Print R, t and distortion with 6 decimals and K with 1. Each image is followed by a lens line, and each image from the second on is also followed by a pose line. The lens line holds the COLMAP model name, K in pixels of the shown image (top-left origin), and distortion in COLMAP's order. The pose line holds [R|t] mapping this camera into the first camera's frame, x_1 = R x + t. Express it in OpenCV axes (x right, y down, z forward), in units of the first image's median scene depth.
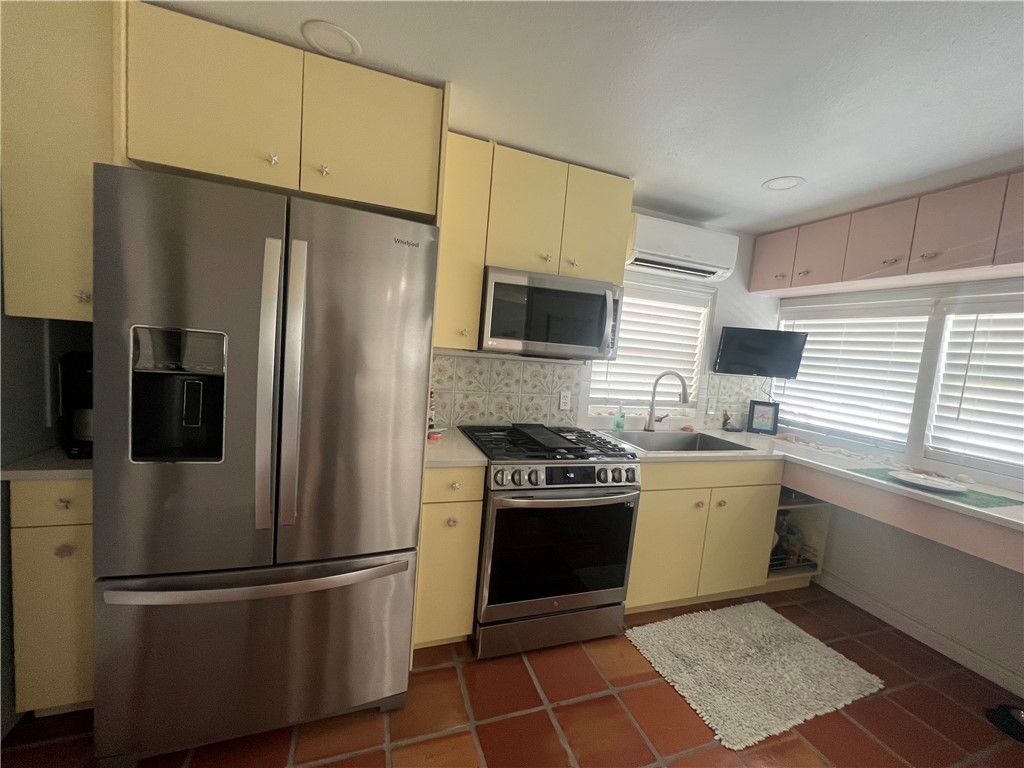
lens RADIAL K [[409.1, 0, 511.3], [0, 409.1, 384.8], [0, 0, 1]] dist [-0.001268, -0.000493]
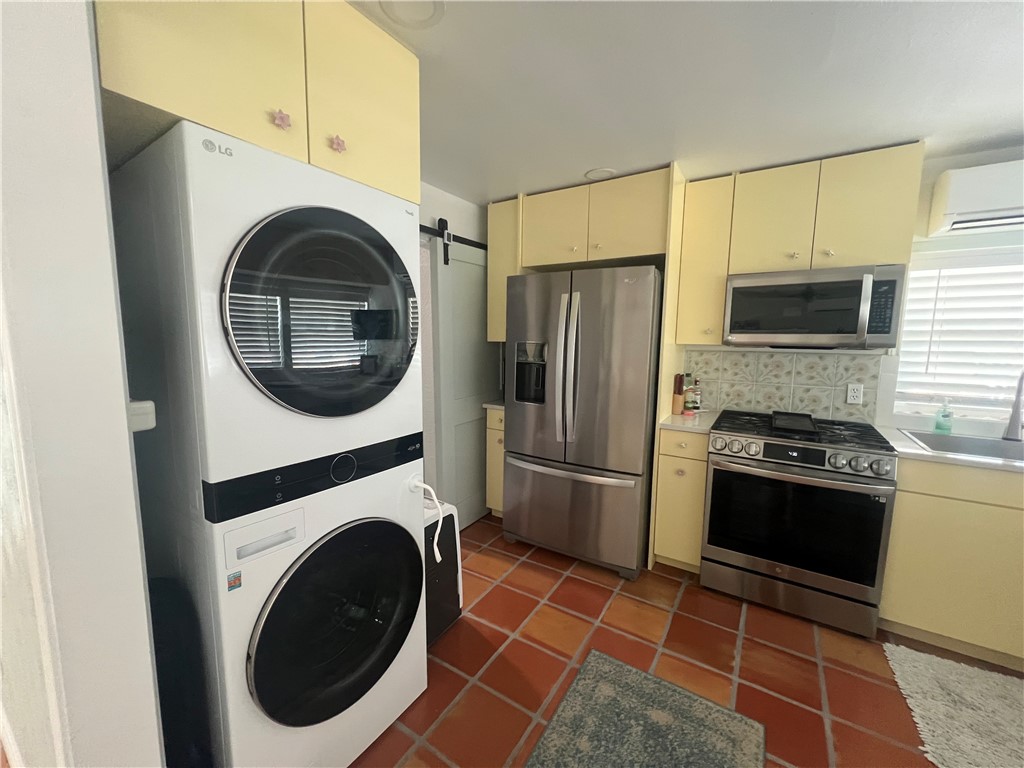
lens RADIAL K [[409.1, 0, 510.5], [0, 409.1, 384.6], [0, 0, 1]] dist [-0.001268, -0.000493]
pose [[0.609034, 0.015240, -0.792998, 0.478610], [-0.034384, 0.999383, -0.007202, 0.062217], [0.792399, 0.031653, 0.609182, -0.232167]]
